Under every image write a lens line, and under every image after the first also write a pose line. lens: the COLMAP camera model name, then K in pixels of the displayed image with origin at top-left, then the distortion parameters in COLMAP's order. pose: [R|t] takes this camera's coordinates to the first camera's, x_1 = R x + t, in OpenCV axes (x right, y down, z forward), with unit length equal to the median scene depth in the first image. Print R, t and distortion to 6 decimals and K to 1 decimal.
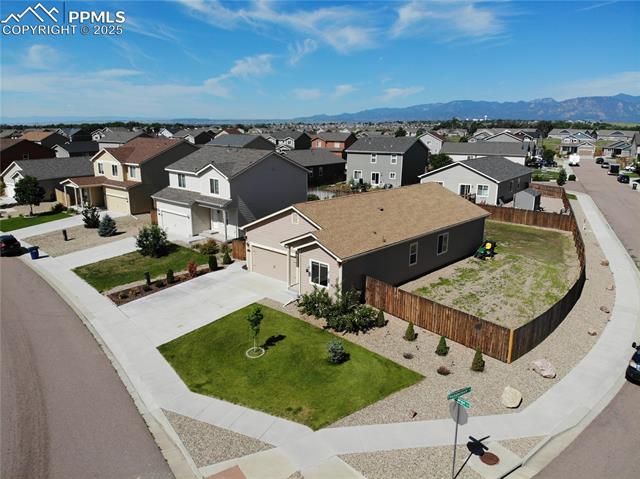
lens RADIAL K [[463.2, 0, 322.8], [0, 463.2, 238.6], [0, 0, 1]] dist [0.137532, -0.305251]
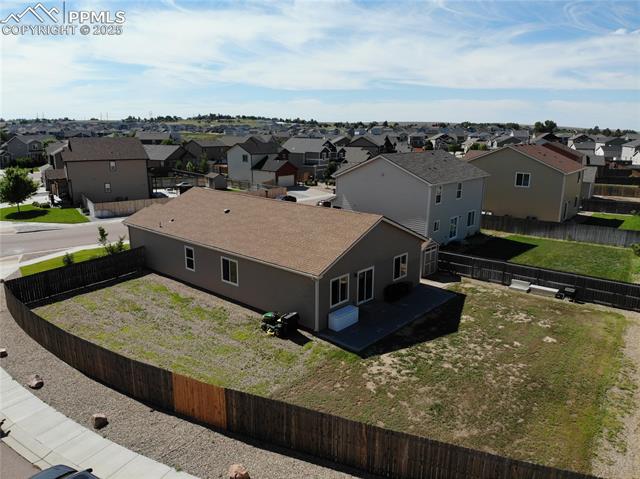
lens RADIAL K [[463.2, 0, 322.8], [0, 463.2, 238.6], [0, 0, 1]] dist [0.137532, -0.305251]
pose [[0.024695, 0.223982, -0.974280, 1.103322], [-0.243357, 0.946607, 0.211452, -0.268524], [0.969622, 0.231876, 0.077884, 1.162252]]
